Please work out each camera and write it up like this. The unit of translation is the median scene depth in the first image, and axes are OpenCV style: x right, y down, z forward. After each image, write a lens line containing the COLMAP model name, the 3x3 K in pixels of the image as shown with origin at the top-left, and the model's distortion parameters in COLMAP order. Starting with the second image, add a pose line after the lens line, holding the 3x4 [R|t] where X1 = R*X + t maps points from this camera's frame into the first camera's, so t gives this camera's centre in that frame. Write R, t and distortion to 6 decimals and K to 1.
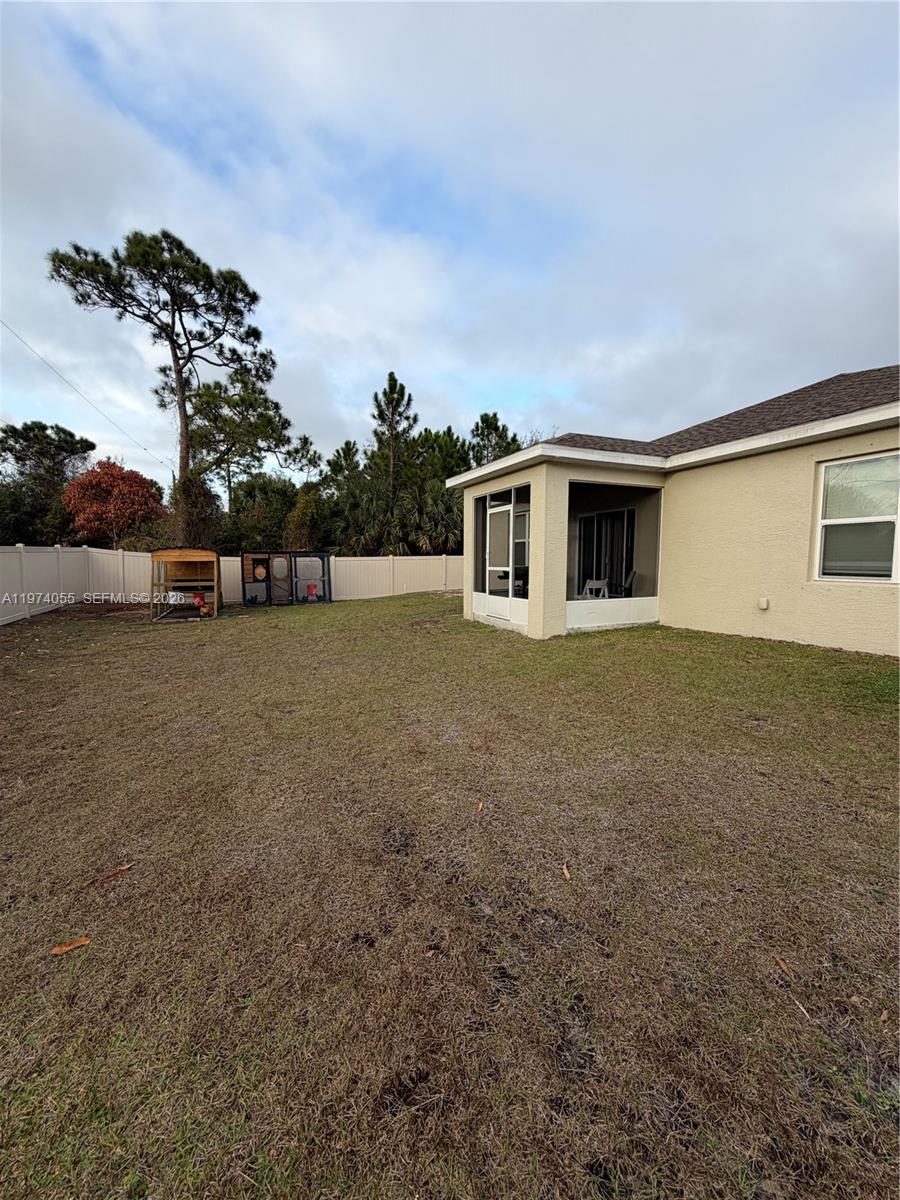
lens RADIAL K [[477.7, 0, 450.8], [0, 477.7, 598.1], [0, 0, 1]] dist [-0.000609, 0.000499]
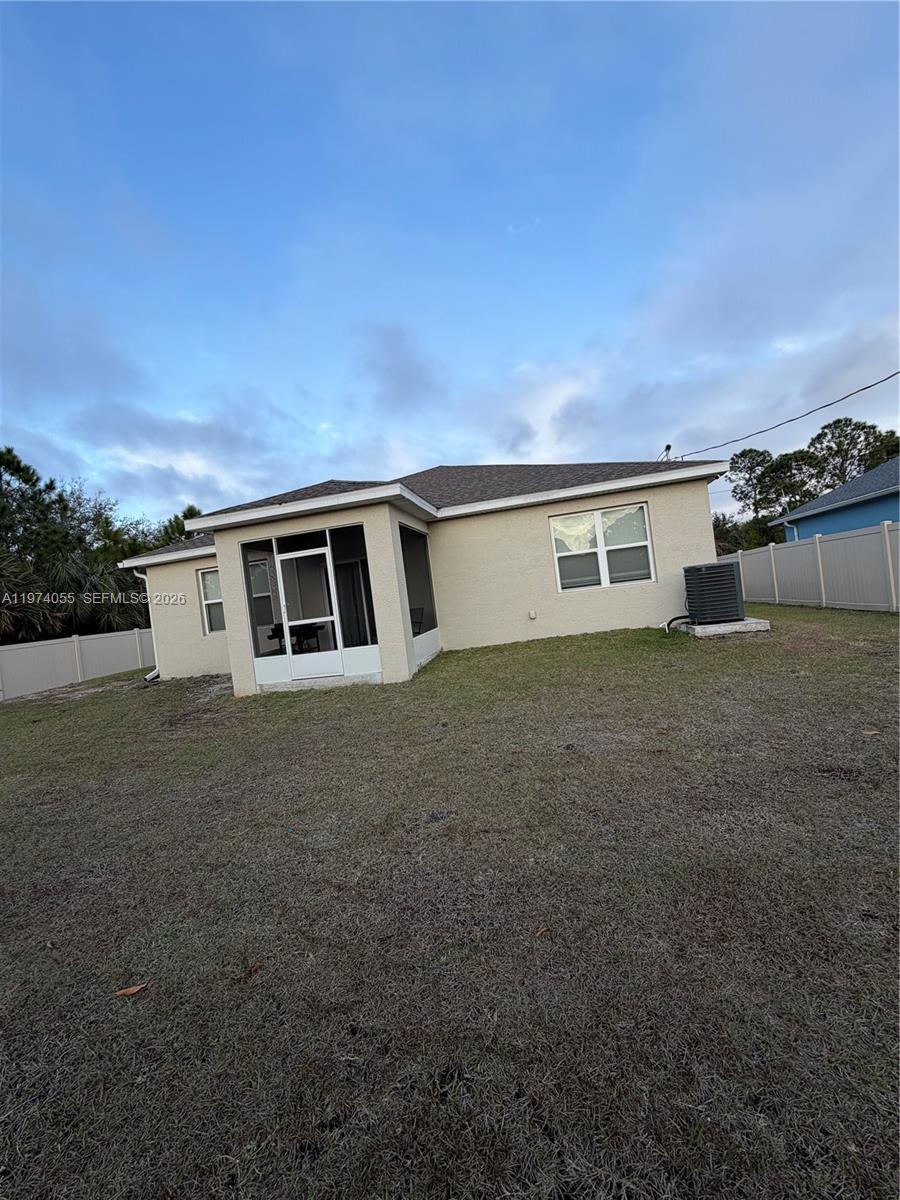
lens RADIAL K [[477.4, 0, 451.1], [0, 477.4, 598.0], [0, 0, 1]] dist [-0.001260, 0.000706]
pose [[0.559144, -0.074056, 0.825757, -0.421534], [0.192555, 0.980367, -0.042463, -0.015041], [-0.806400, 0.182746, 0.562426, 0.269832]]
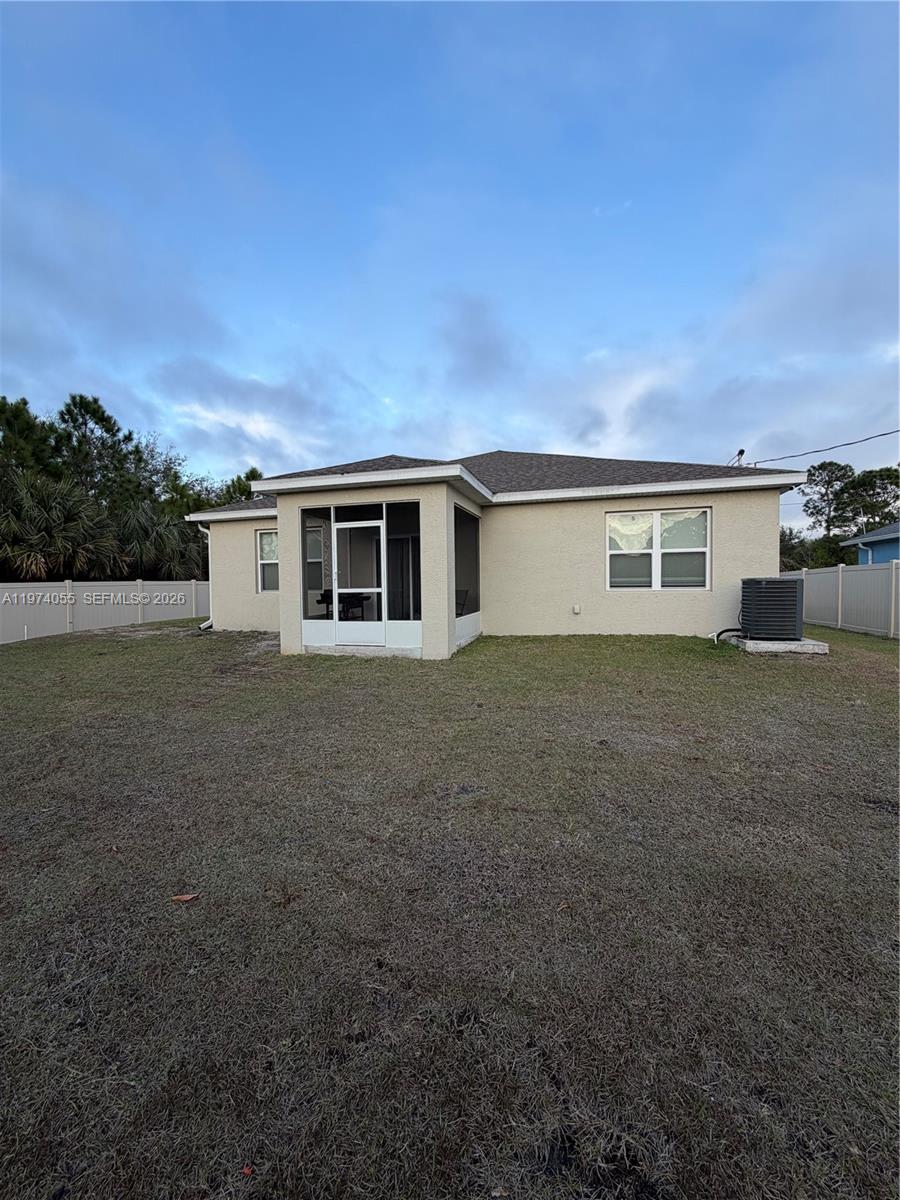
lens RADIAL K [[477.7, 0, 450.8], [0, 477.7, 598.1], [0, 0, 1]] dist [-0.000609, 0.000499]
pose [[0.632727, -0.032593, 0.773689, -0.434020], [0.078190, 0.996697, -0.021957, -0.012862], [-0.770417, 0.074388, 0.633185, 0.273020]]
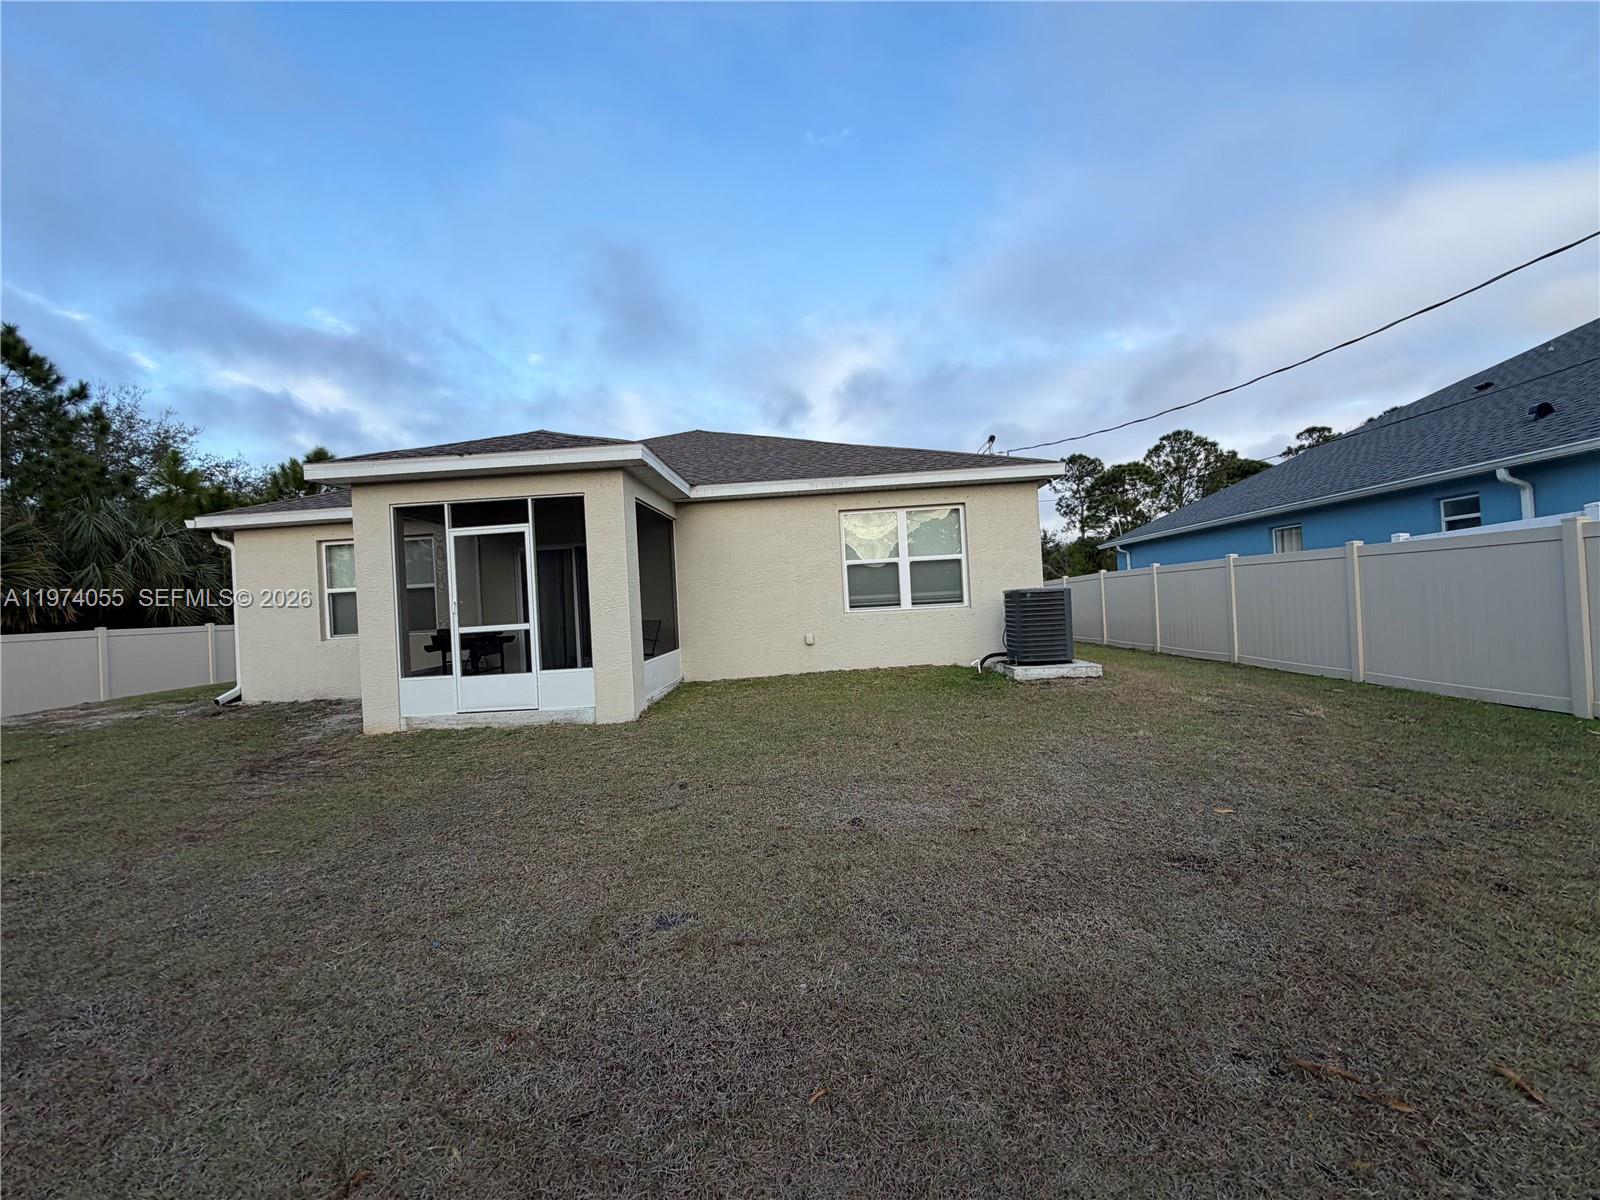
lens RADIAL K [[636.9, 0, 797.4], [0, 636.9, 599.2], [0, 0, 1]] dist [-0.000609, 0.000499]
pose [[0.426379, -0.018093, 0.904364, -0.410320], [0.129546, 0.990715, -0.041256, -0.014141], [-0.895220, 0.134747, 0.424764, 0.286352]]
